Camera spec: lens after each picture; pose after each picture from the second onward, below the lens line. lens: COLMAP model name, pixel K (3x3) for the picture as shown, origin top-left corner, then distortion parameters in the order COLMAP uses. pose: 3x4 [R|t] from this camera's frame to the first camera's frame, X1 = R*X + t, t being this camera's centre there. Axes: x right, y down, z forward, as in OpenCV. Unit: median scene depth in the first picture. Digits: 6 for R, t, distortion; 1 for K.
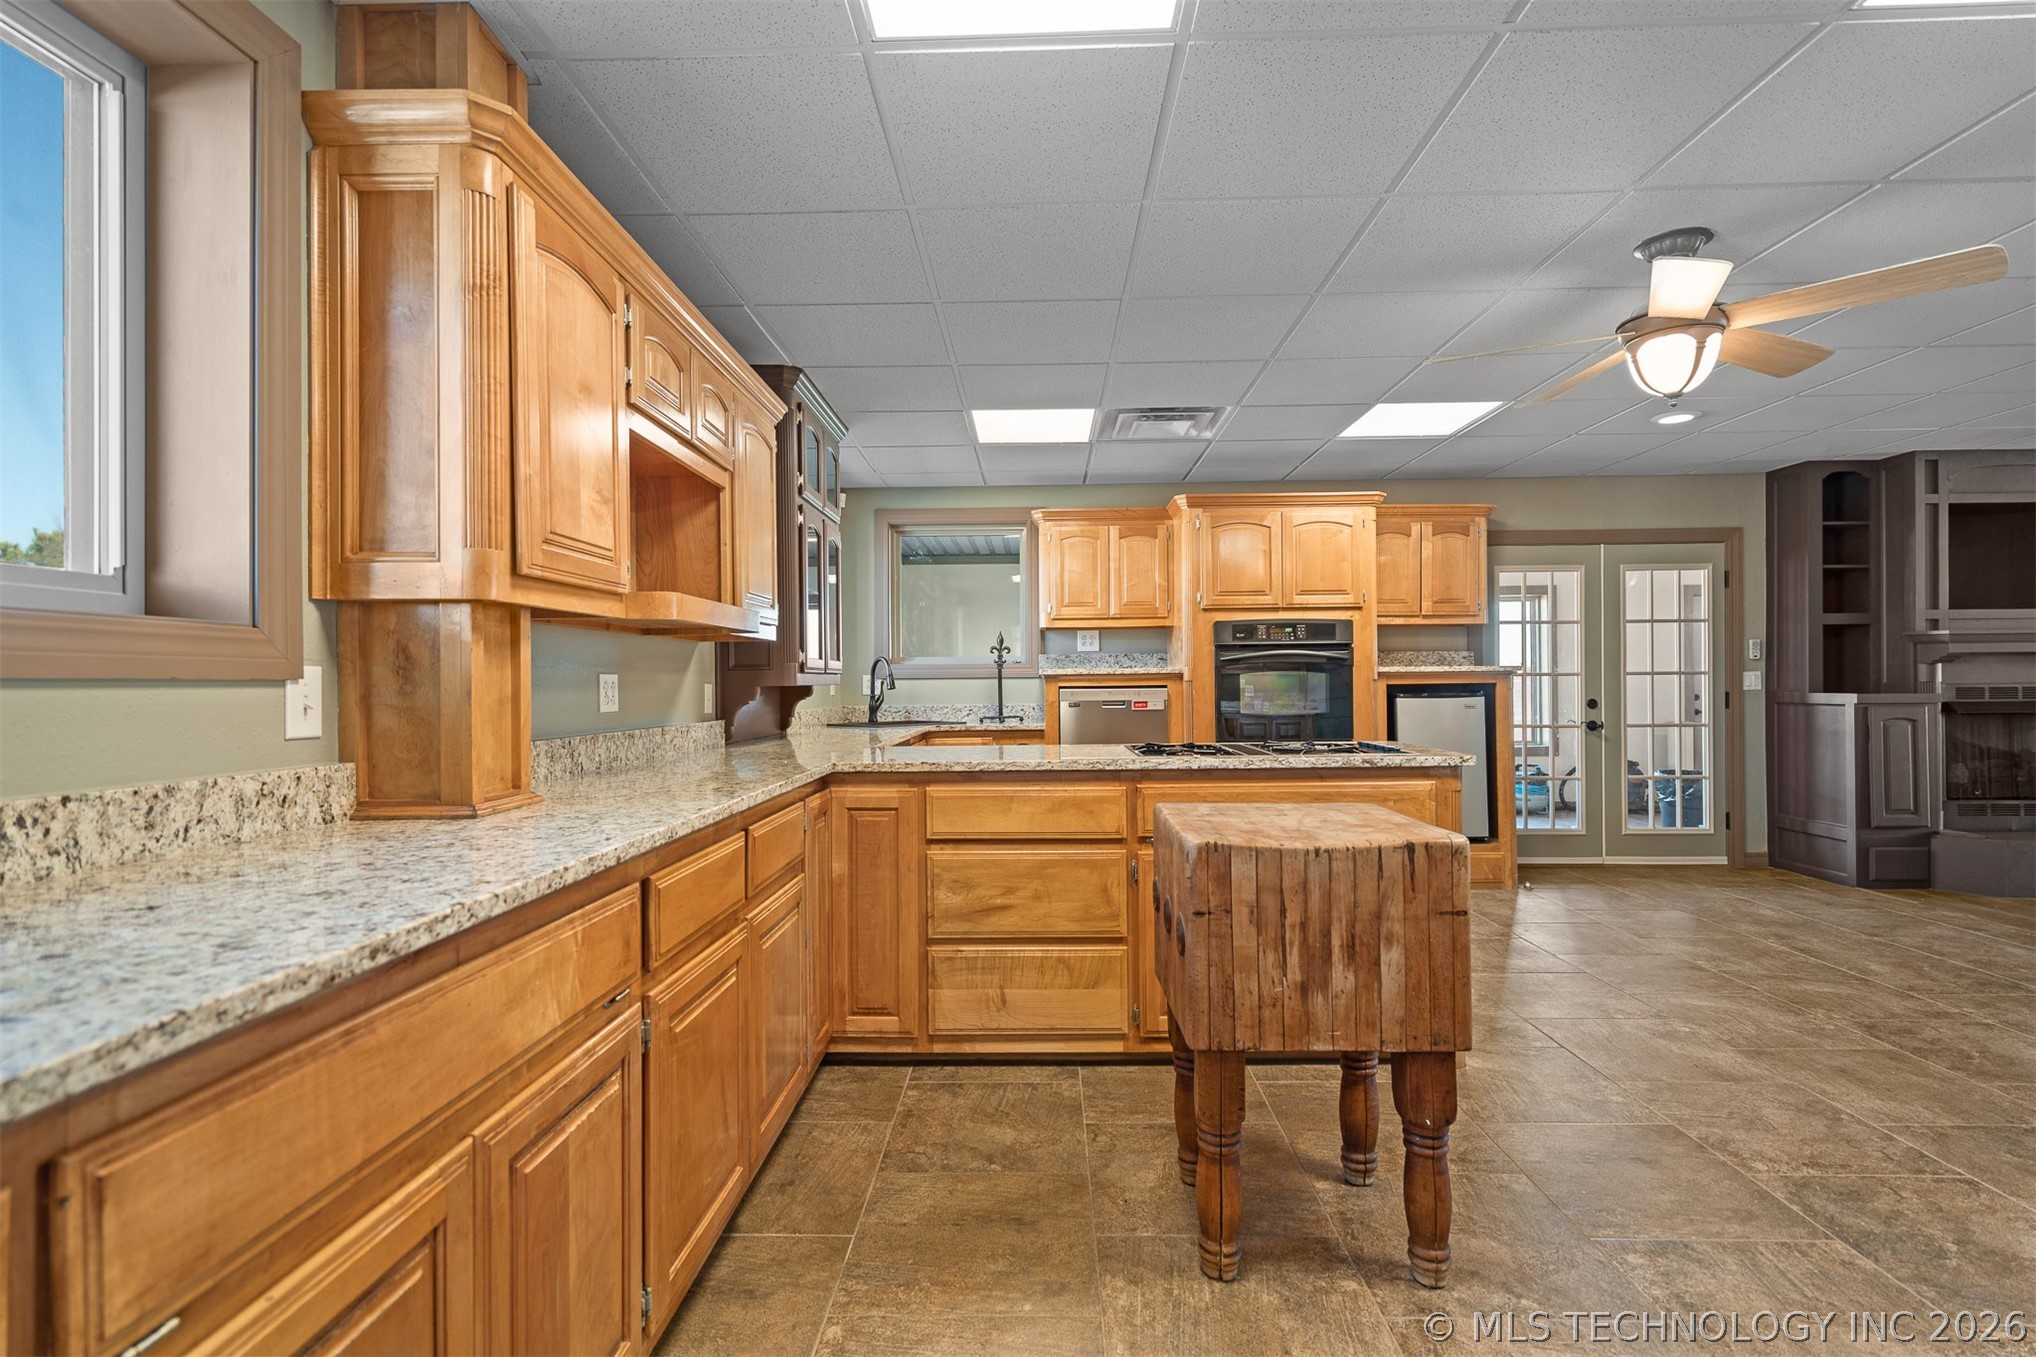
lens RADIAL K [[938.7, 0, 1018.0], [0, 938.7, 678.5], [0, 0, 1]] dist [0.000808, -0.000198]
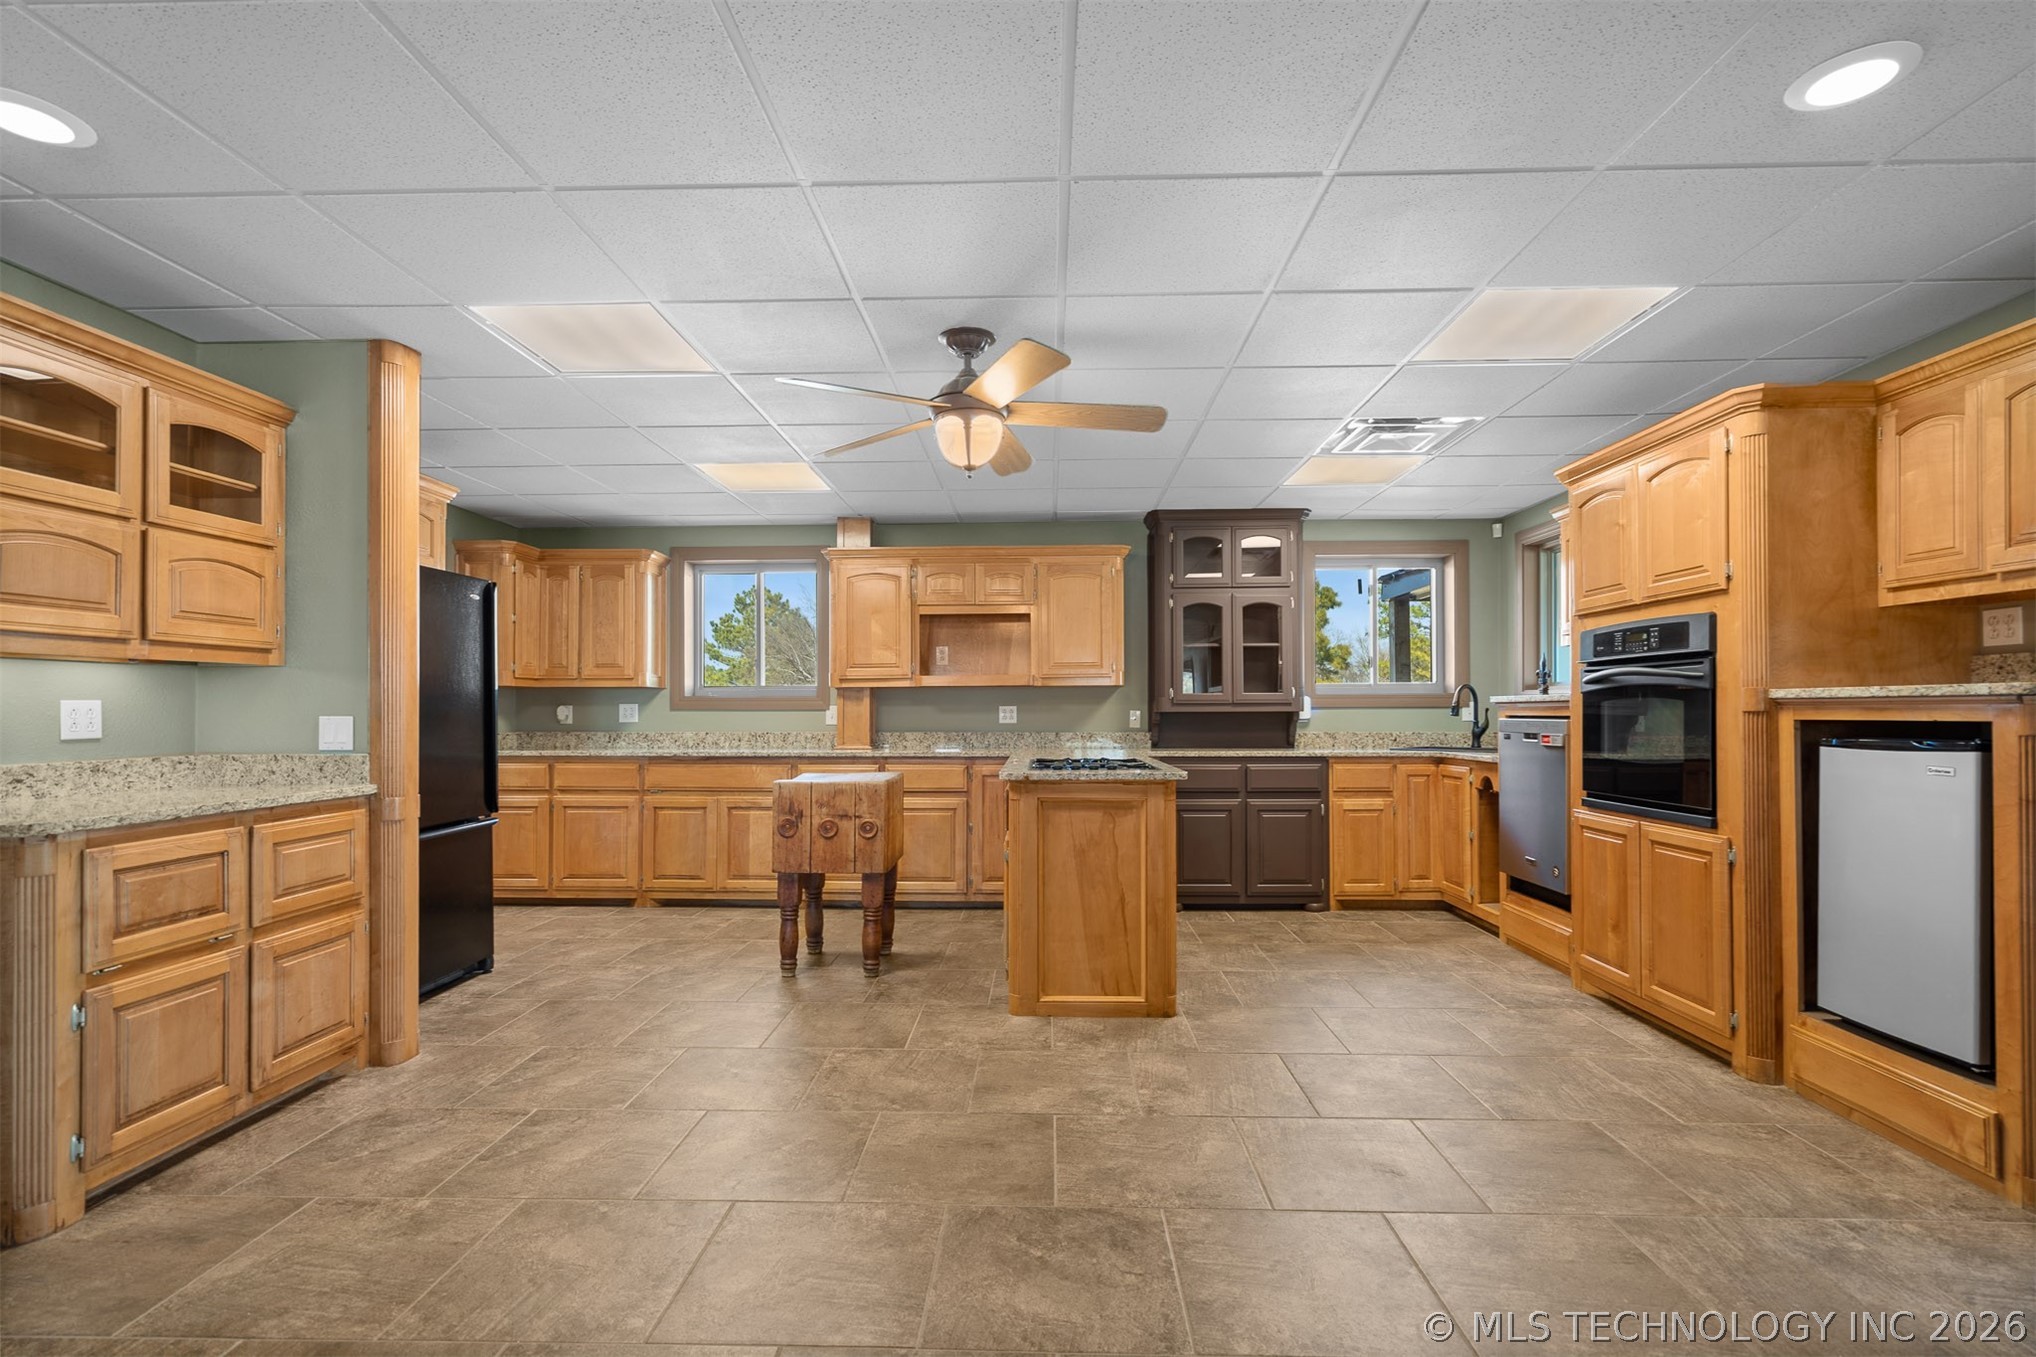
lens RADIAL K [[946.5, 0, 1017.6], [0, 946.5, 706.0], [0, 0, 1]] dist [-0.000623, 0.000136]
pose [[-0.004197, 0.004416, -0.999981, 0.887104], [0.005182, 0.999977, 0.004395, -0.007136], [0.999978, -0.005164, -0.004220, 0.508828]]
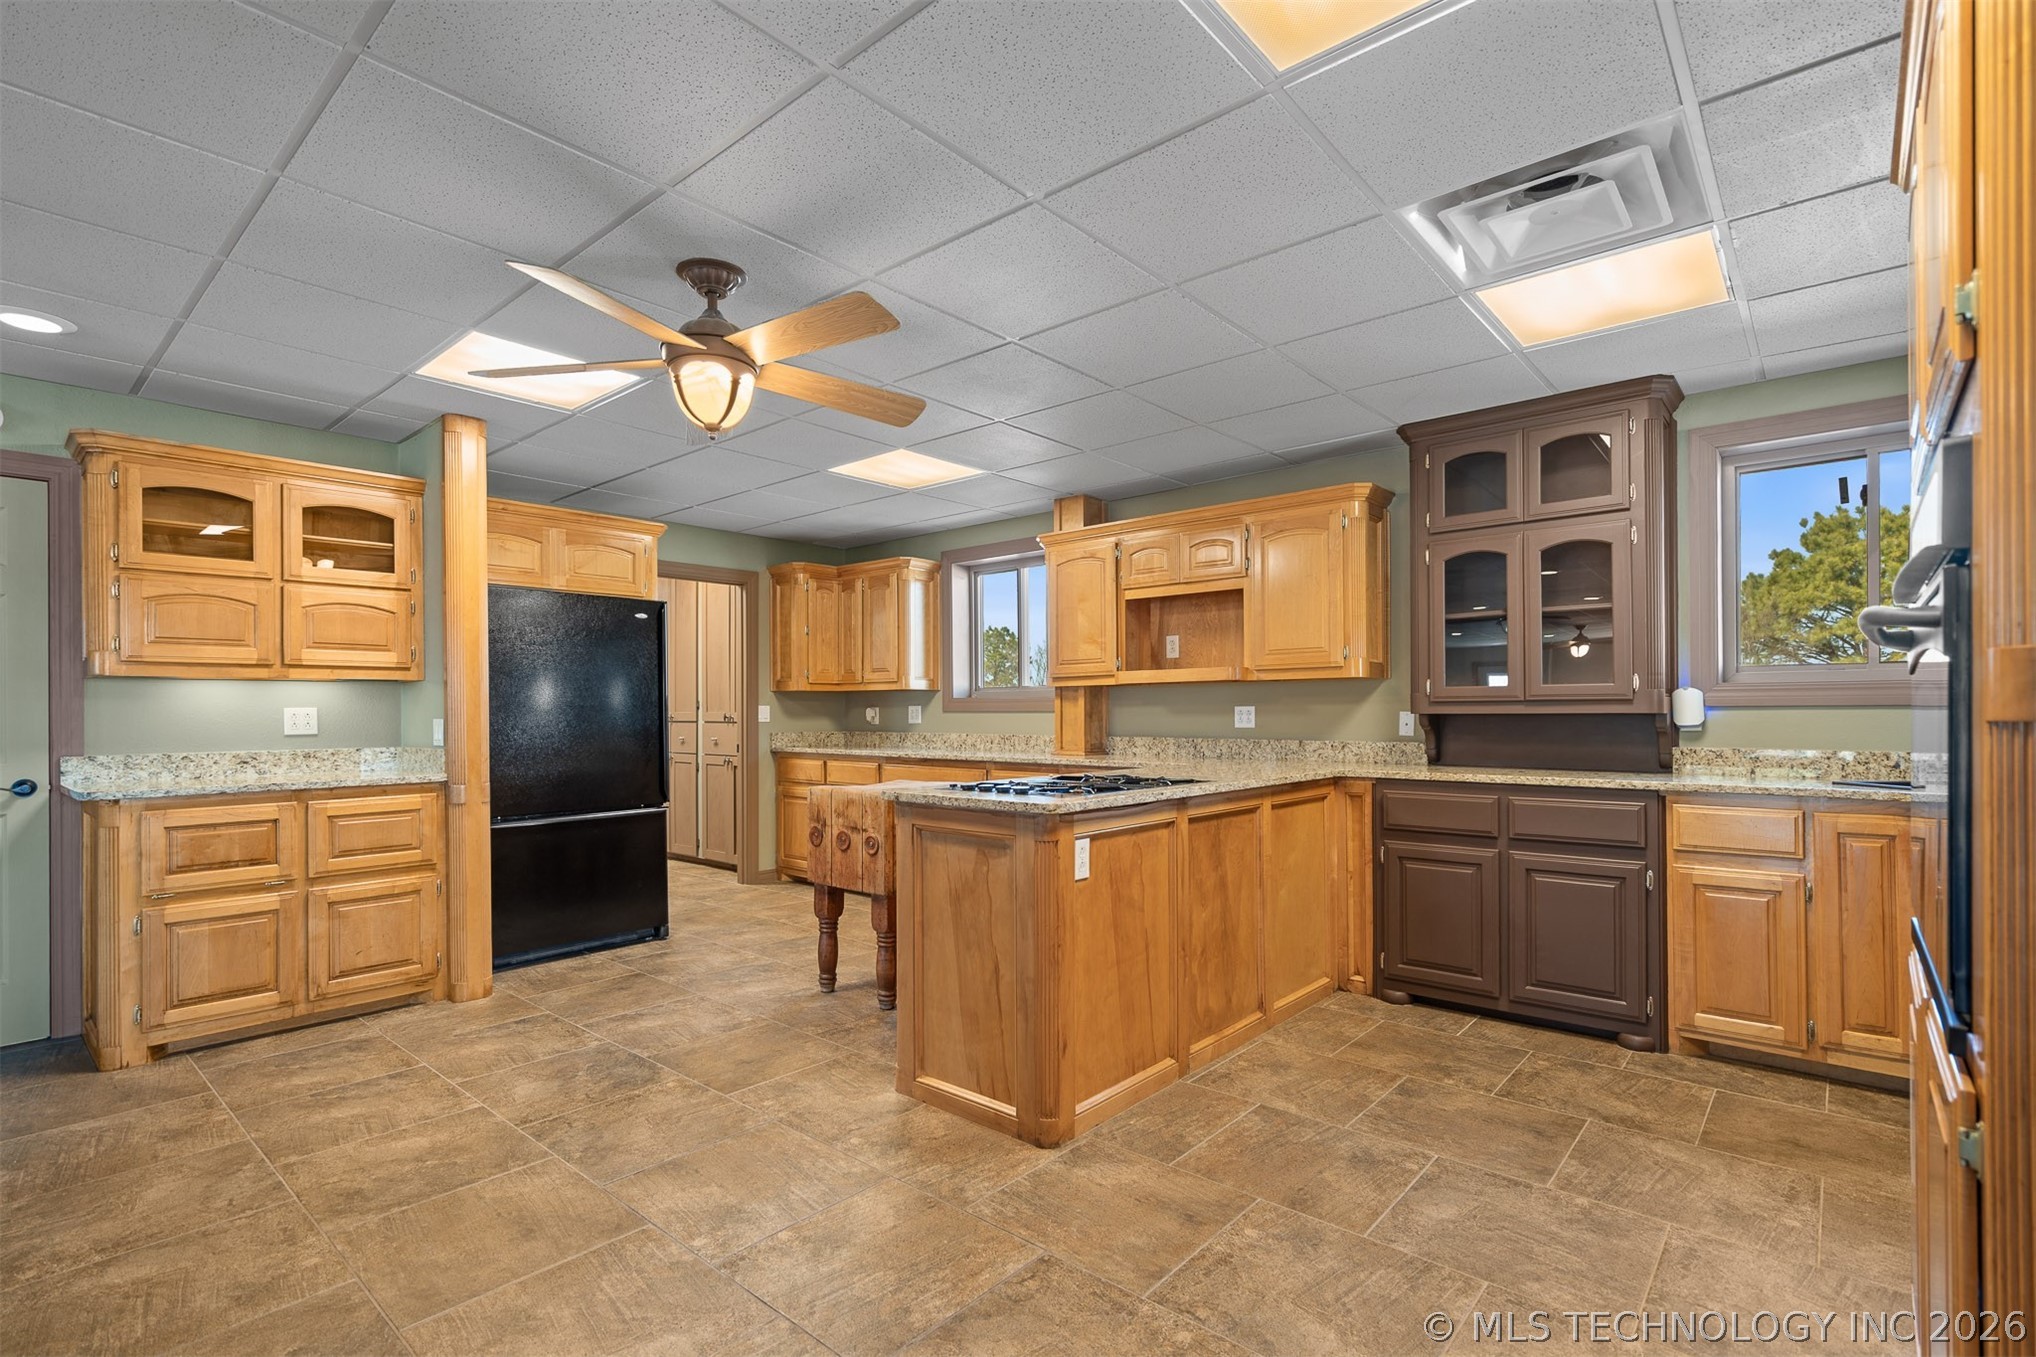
lens RADIAL K [[952.1, 0, 1014.7], [0, 952.1, 709.8], [0, 0, 1]] dist [0.001489, 0.000288]
pose [[-0.637879, 0.010555, -0.770065, 0.602864], [0.012401, 0.999917, 0.003433, -0.004595], [0.770037, -0.007360, -0.637957, 0.892354]]
